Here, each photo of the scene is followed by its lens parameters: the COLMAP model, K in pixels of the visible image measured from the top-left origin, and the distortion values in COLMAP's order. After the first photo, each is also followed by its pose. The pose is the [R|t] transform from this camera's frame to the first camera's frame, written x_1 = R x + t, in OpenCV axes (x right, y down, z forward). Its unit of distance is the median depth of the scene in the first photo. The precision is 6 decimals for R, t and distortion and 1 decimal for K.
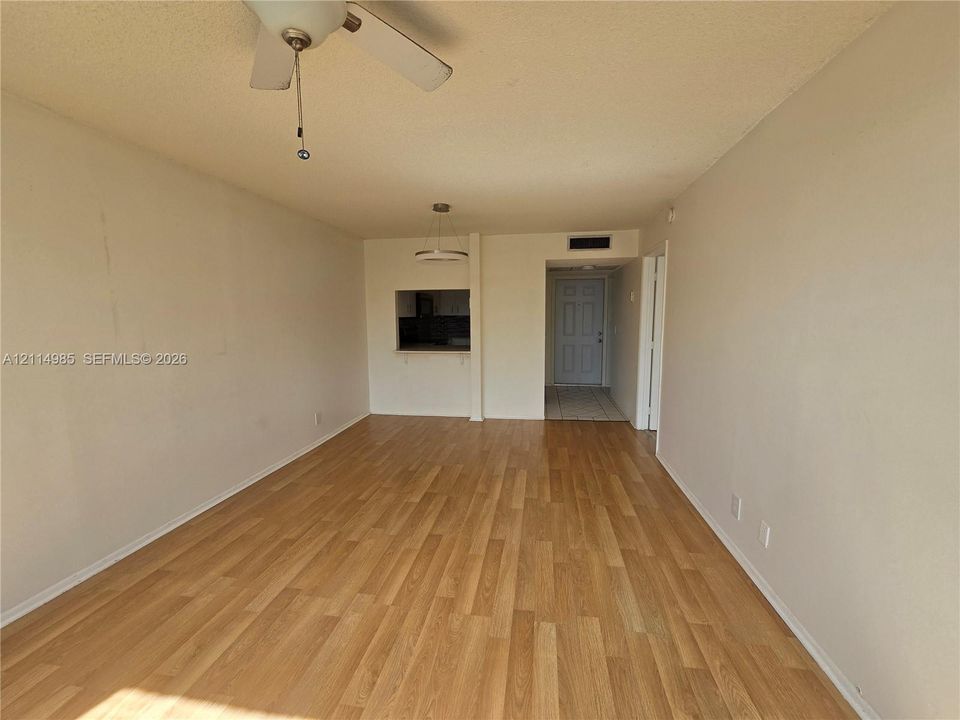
lens RADIAL K [[397.5, 0, 480.9], [0, 397.5, 360.7], [0, 0, 1]] dist [0.002527, -0.002652]
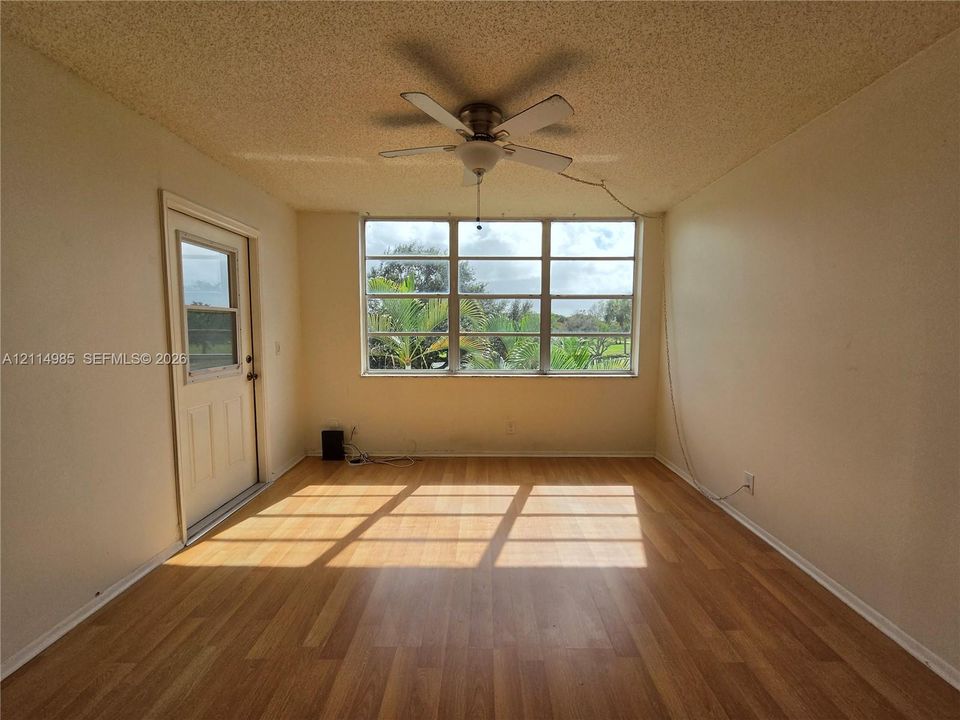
lens RADIAL K [[397.5, 0, 481.3], [0, 397.5, 357.8], [0, 0, 1]] dist [0.002527, -0.002652]
pose [[-0.989838, 0.014507, -0.141460, -0.094111], [-0.012916, 0.981498, 0.191035, -0.152404], [0.141614, 0.190921, -0.971337, 1.734920]]
